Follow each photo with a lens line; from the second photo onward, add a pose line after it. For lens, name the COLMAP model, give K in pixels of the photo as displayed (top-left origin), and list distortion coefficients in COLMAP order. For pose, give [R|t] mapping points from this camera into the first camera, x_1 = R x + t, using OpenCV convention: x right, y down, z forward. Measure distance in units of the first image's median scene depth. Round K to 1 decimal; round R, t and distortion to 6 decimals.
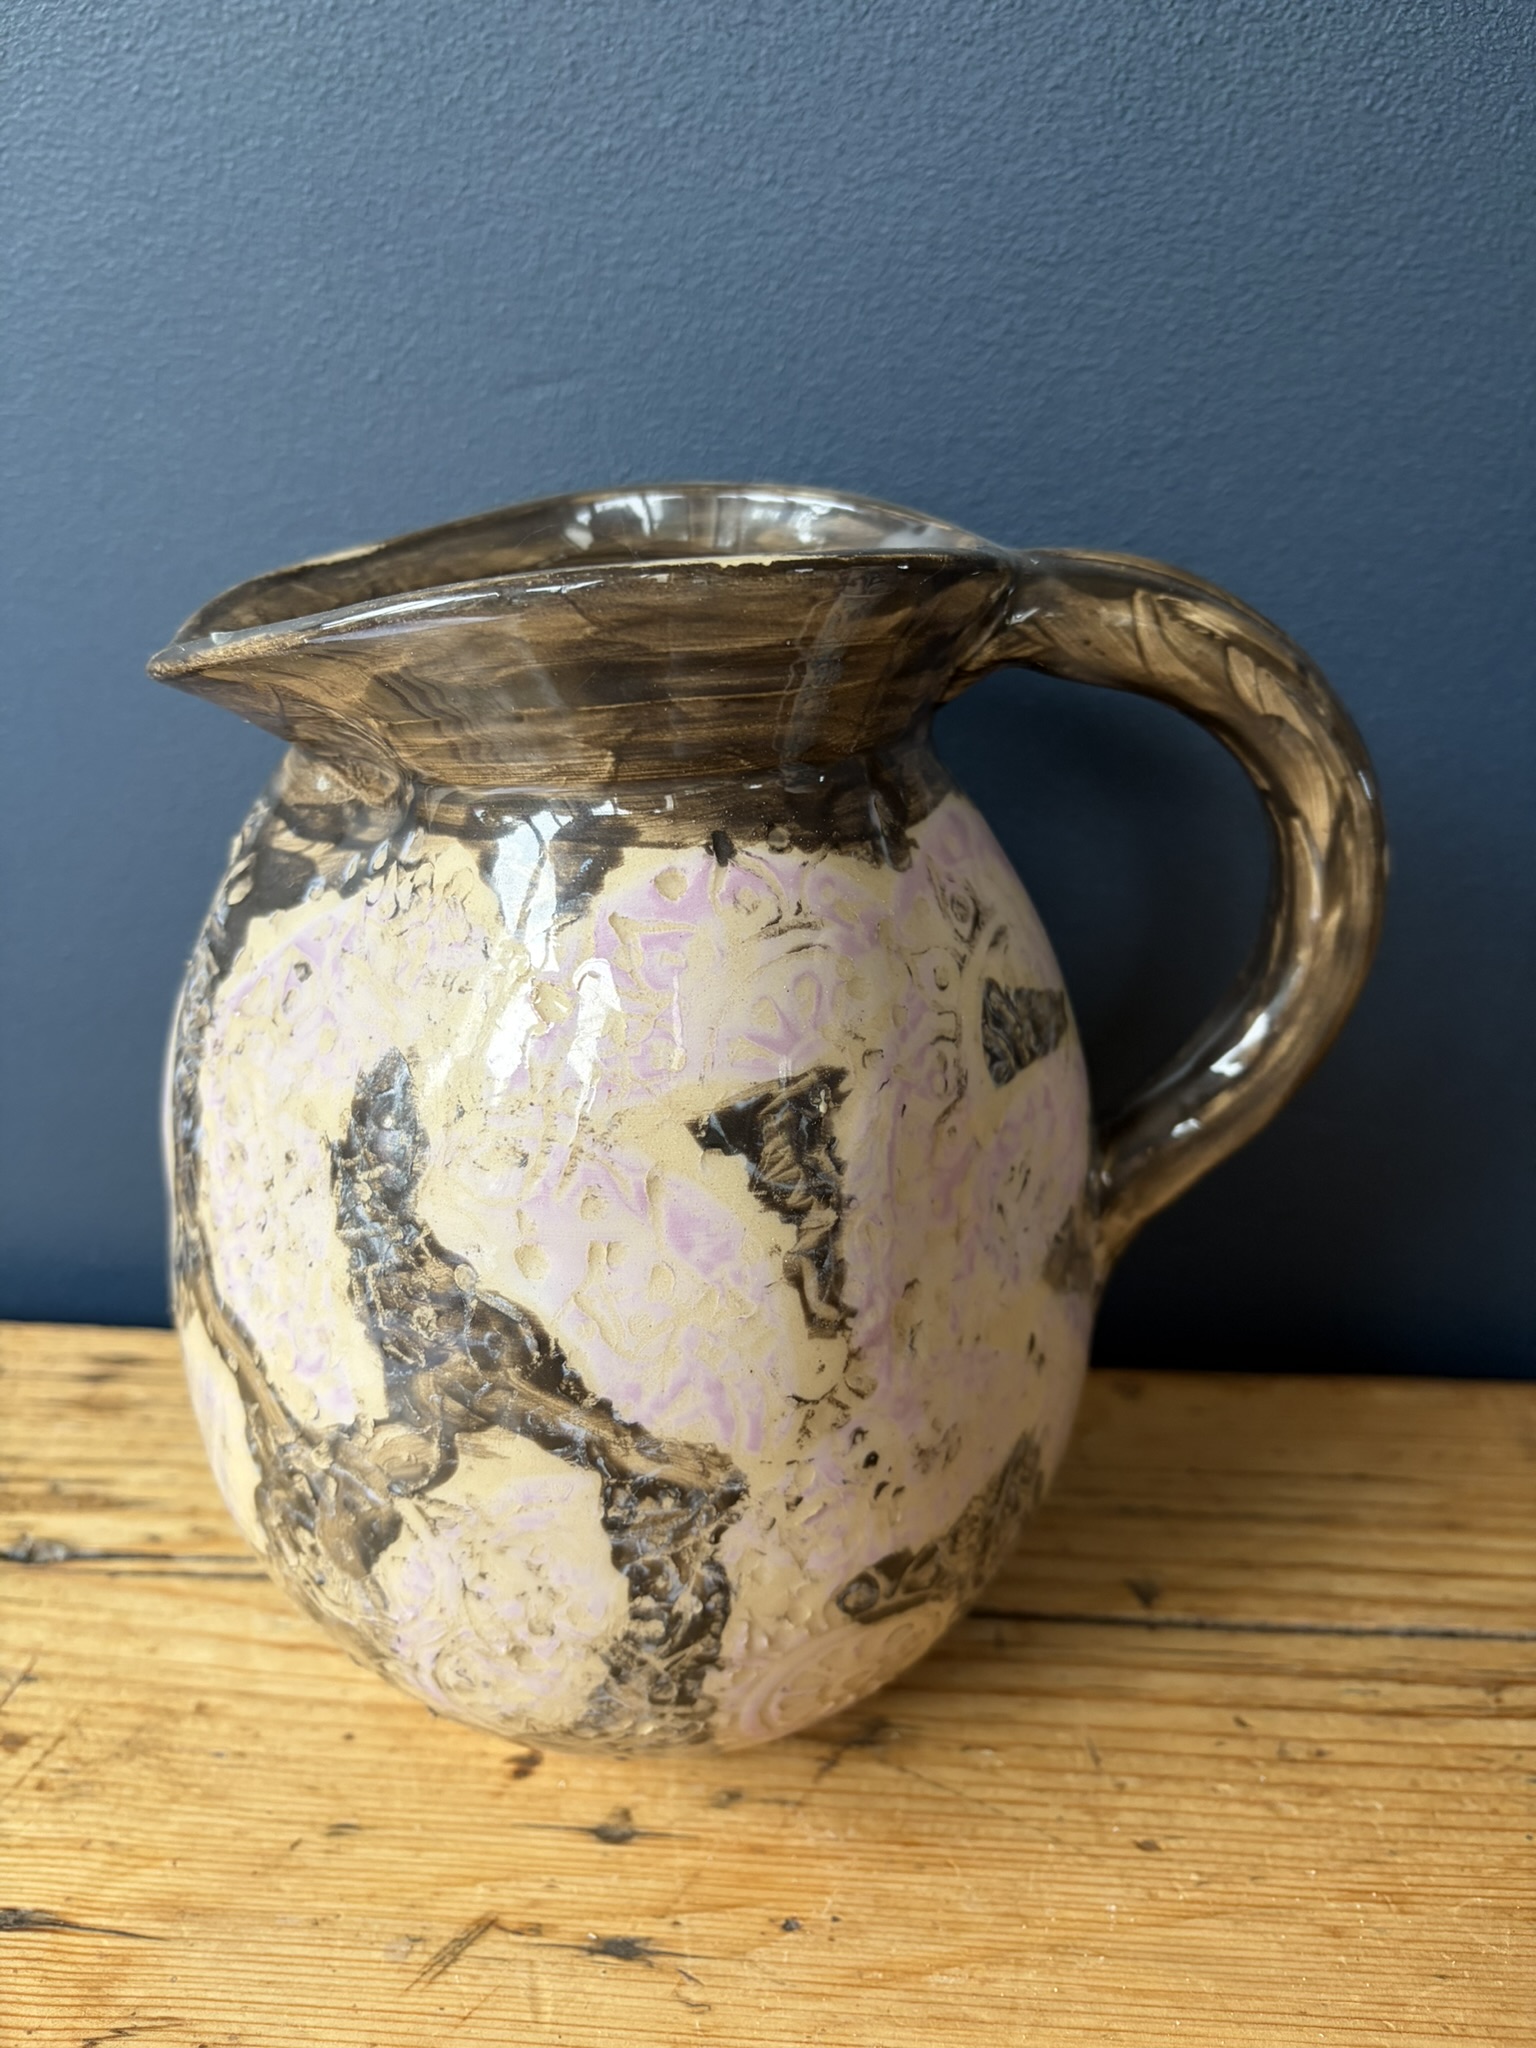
lens RADIAL K [[1616.8, 0, 776.1], [0, 1616.8, 1016.9], [0, 0, 1]] dist [0.006743, -0.024448]
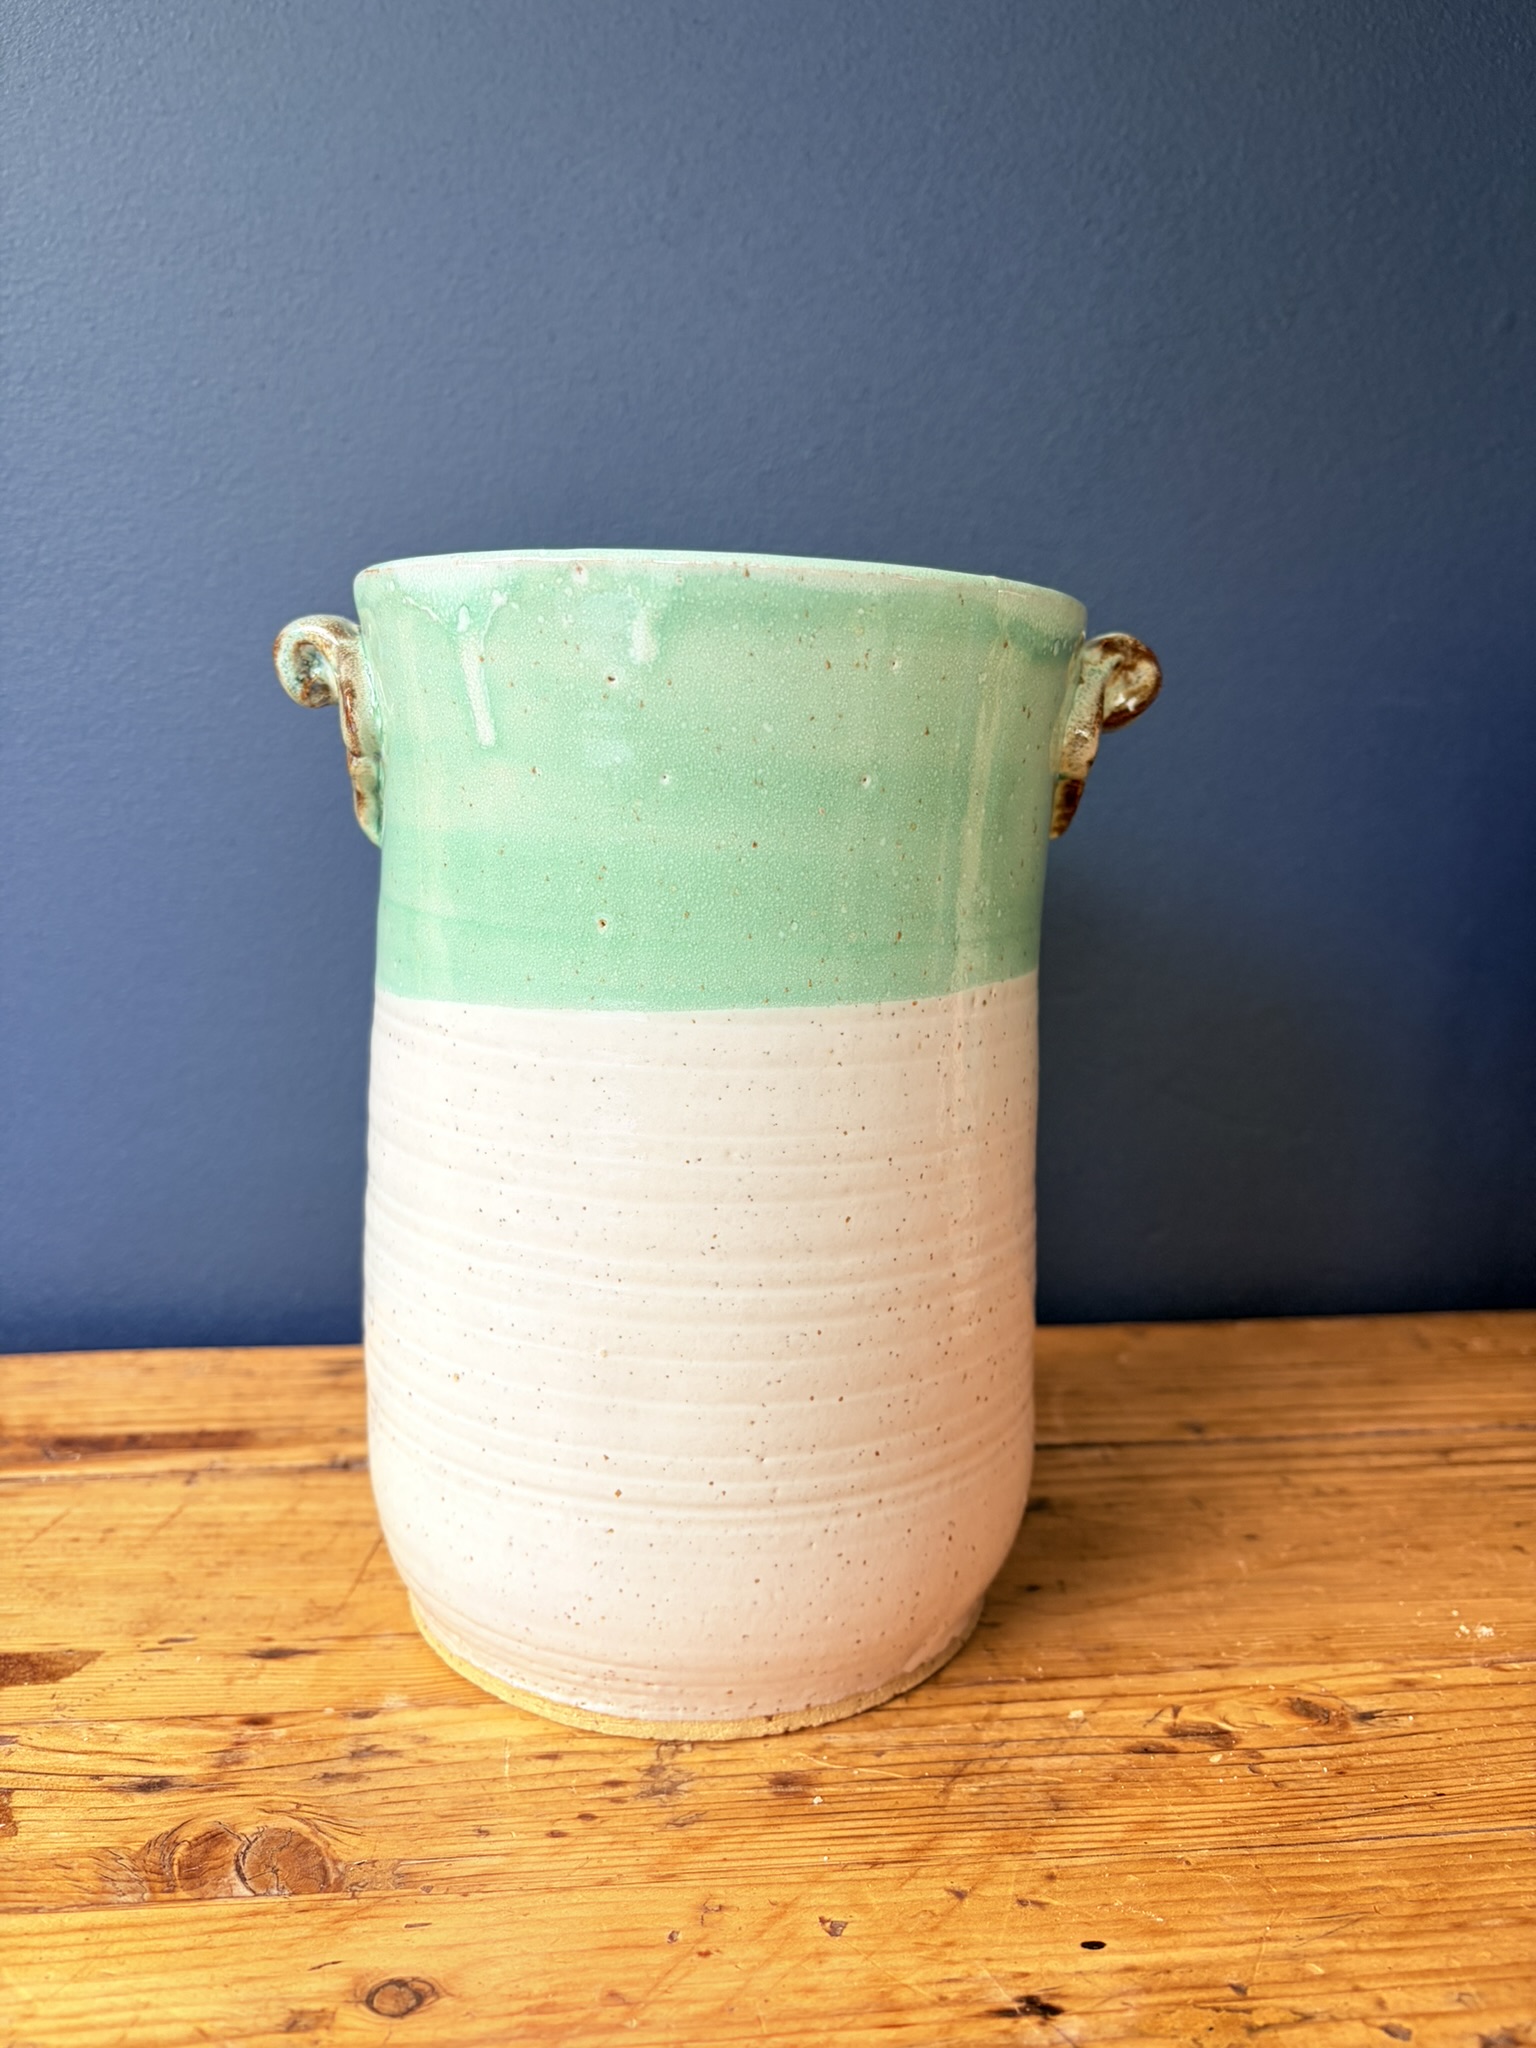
lens RADIAL K [[1616.8, 0, 766.1], [0, 1616.8, 1025.2], [0, 0, 1]] dist [0.006743, -0.024448]
pose [[0.984580, -0.016973, 0.174108, -0.433458], [0.056508, 0.972784, -0.224718, 0.368205], [-0.165556, 0.231091, 0.958743, -0.406376]]
